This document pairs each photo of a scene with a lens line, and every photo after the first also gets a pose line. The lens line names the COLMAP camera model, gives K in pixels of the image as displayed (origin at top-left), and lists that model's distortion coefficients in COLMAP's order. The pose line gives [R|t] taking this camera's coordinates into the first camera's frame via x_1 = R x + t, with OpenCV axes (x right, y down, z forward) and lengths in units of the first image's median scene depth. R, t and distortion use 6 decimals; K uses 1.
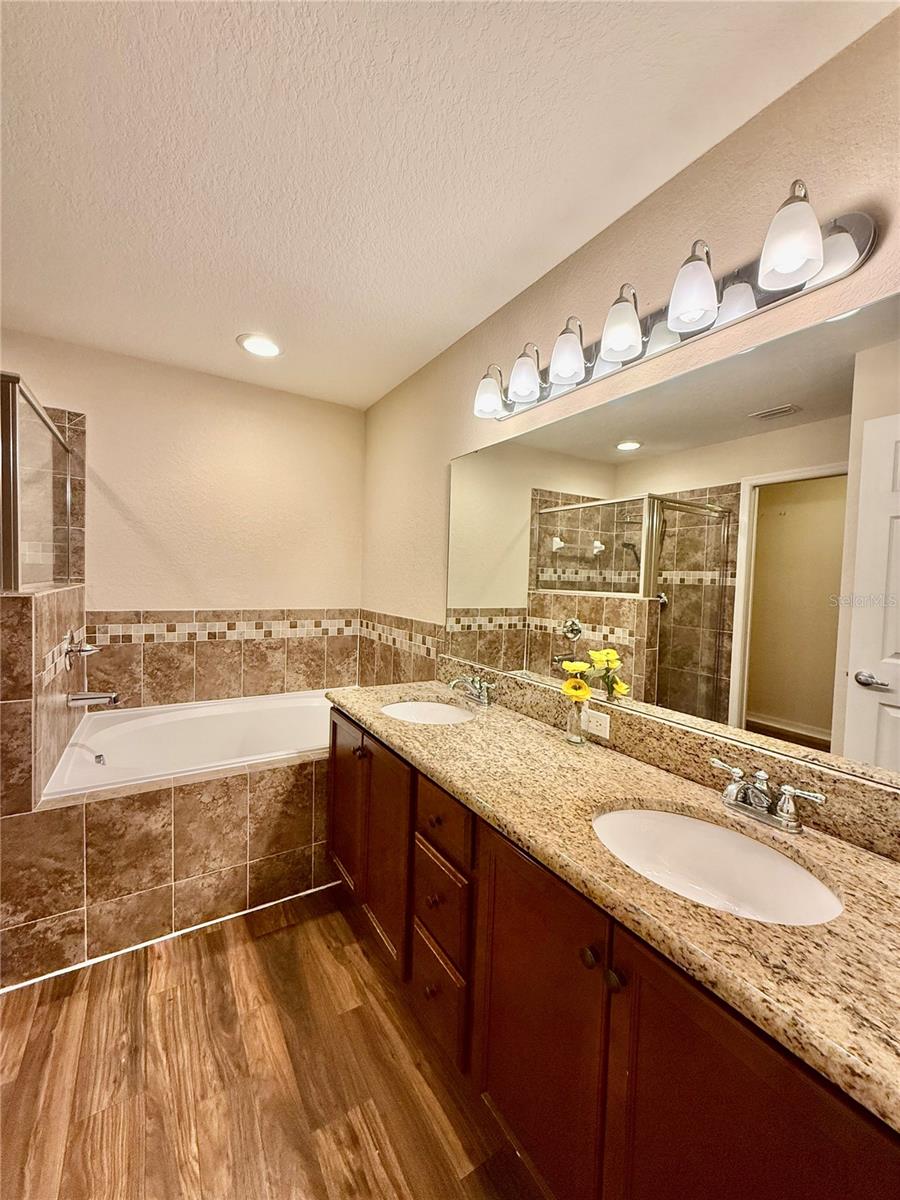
lens RADIAL K [[479.5, 0, 449.4], [0, 479.5, 597.7], [0, 0, 1]] dist [0.000134, 0.000071]
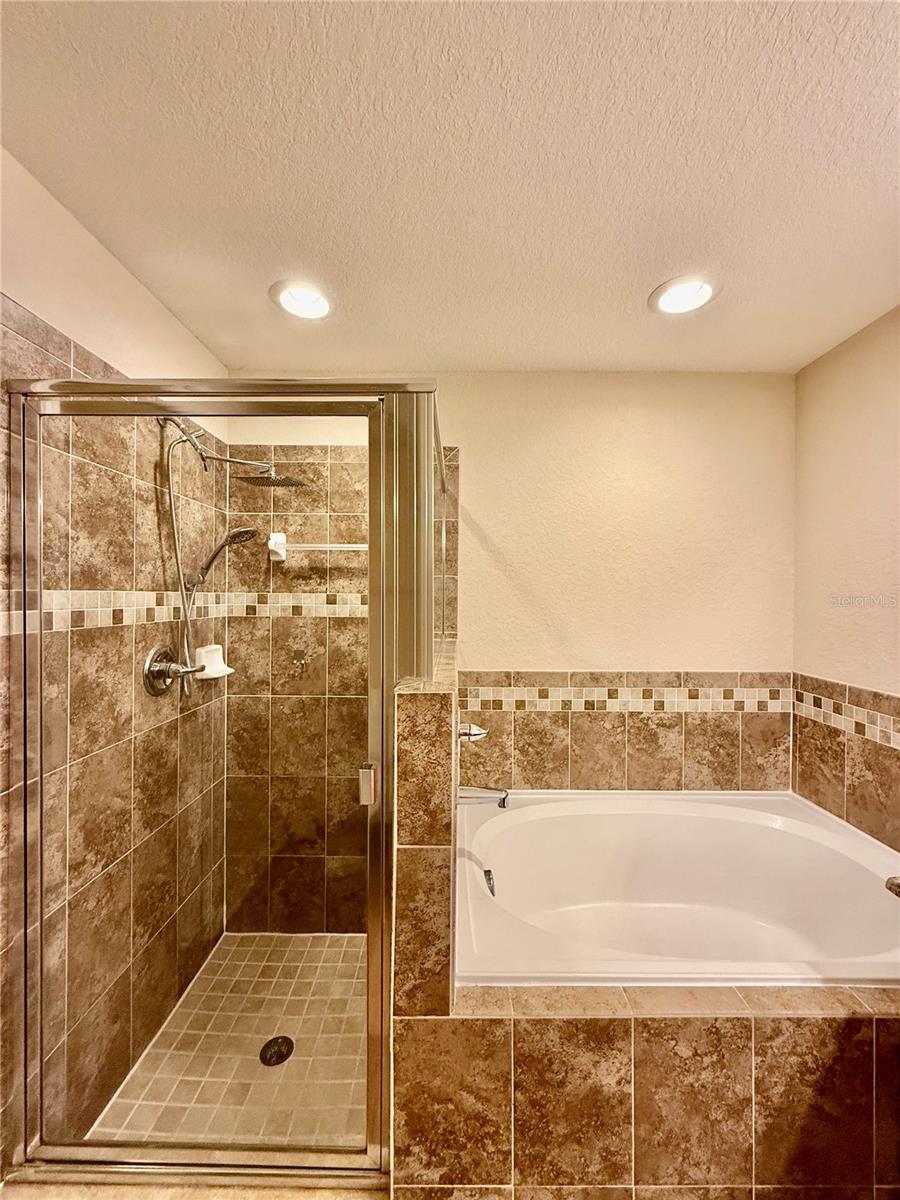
lens RADIAL K [[479.5, 0, 449.7], [0, 479.5, 598.3], [0, 0, 1]] dist [0.000134, 0.000071]
pose [[0.846509, -0.024260, -0.531822, -0.309261], [-0.000361, 0.998935, -0.046143, -0.063787], [0.532375, 0.039253, 0.845598, 0.255092]]
